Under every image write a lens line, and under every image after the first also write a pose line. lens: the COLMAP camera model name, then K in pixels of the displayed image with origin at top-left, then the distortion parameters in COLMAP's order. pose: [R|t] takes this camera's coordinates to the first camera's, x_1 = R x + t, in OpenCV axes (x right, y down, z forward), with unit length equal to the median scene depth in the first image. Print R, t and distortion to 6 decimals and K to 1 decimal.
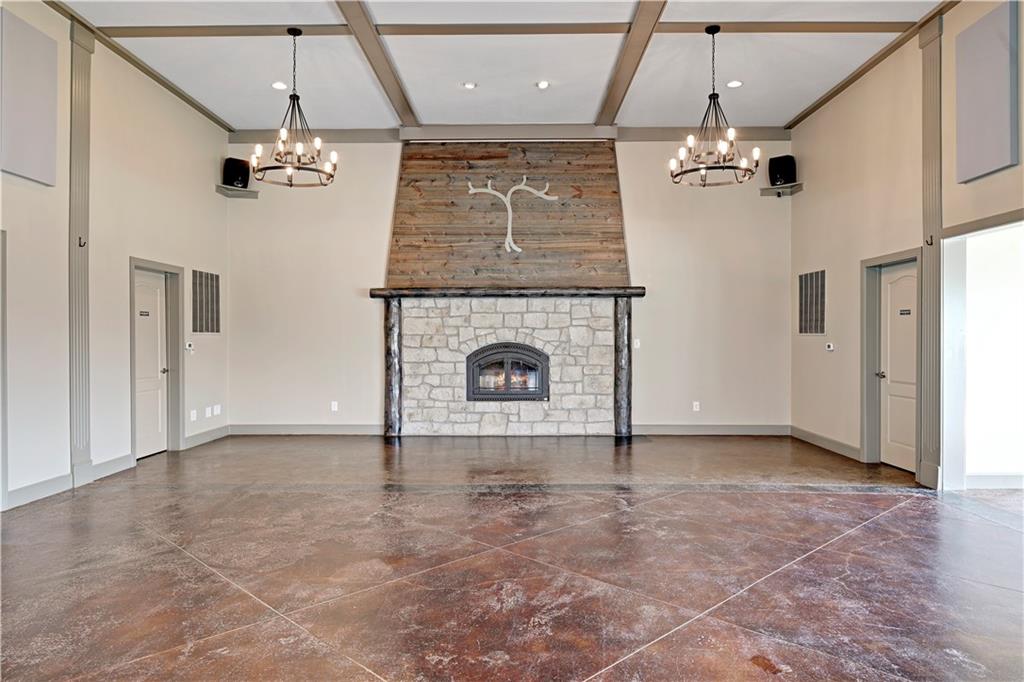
lens RADIAL K [[543.4, 0, 512.0], [0, 543.4, 341.0], [0, 0, 1]] dist [0.000718, 0.000129]
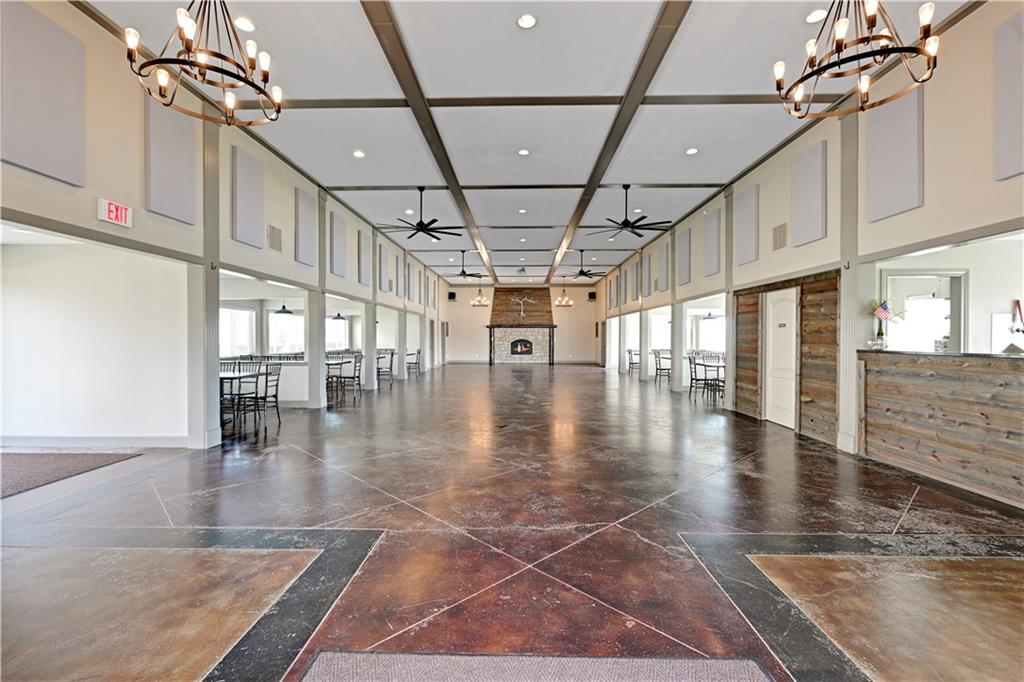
lens RADIAL K [[409.9, 0, 512.0], [0, 409.9, 341.0], [0, 0, 1]] dist [-0.000695, 0.000004]
pose [[0.998859, 0.002540, -0.047682, 0.062077], [-0.002543, 0.999997, -0.000003, 0.014977], [0.047682, 0.000125, 0.998863, -1.914232]]
